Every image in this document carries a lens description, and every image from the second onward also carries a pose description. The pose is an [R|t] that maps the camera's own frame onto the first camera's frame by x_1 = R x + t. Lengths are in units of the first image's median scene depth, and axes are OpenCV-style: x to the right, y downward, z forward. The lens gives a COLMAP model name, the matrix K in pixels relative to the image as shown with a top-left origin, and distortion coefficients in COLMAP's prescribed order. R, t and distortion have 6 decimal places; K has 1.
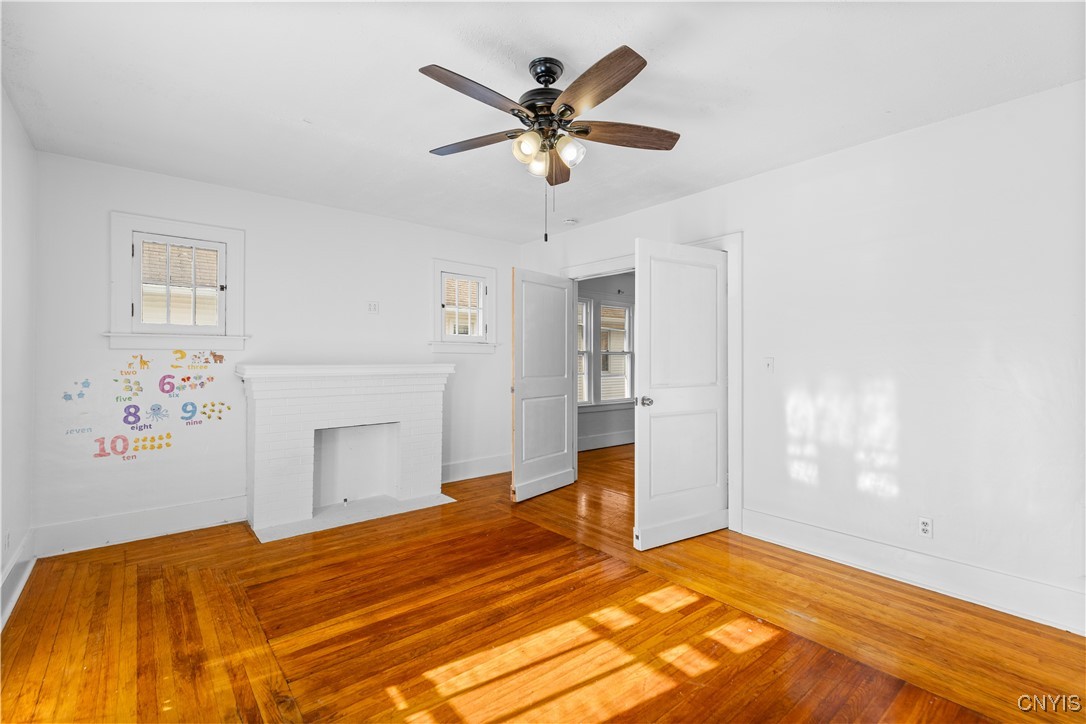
lens RADIAL K [[502.6, 0, 574.0], [0, 502.6, 355.4], [0, 0, 1]] dist [0.005138, 0.000322]
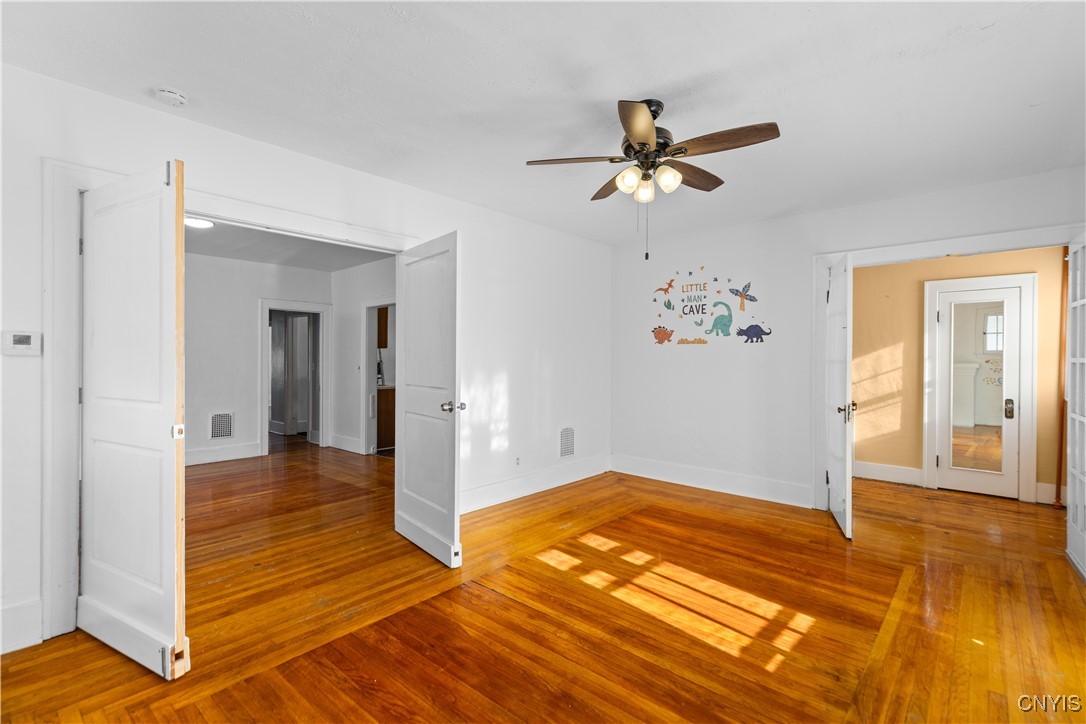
lens RADIAL K [[502.6, 0, 544.0], [0, 502.6, 360.0], [0, 0, 1]] dist [0.005138, 0.000322]
pose [[-0.130558, -0.007306, 0.991414, -1.116382], [-0.007158, 0.999954, 0.006427, -0.003255], [-0.991415, -0.006257, -0.130605, 1.327801]]
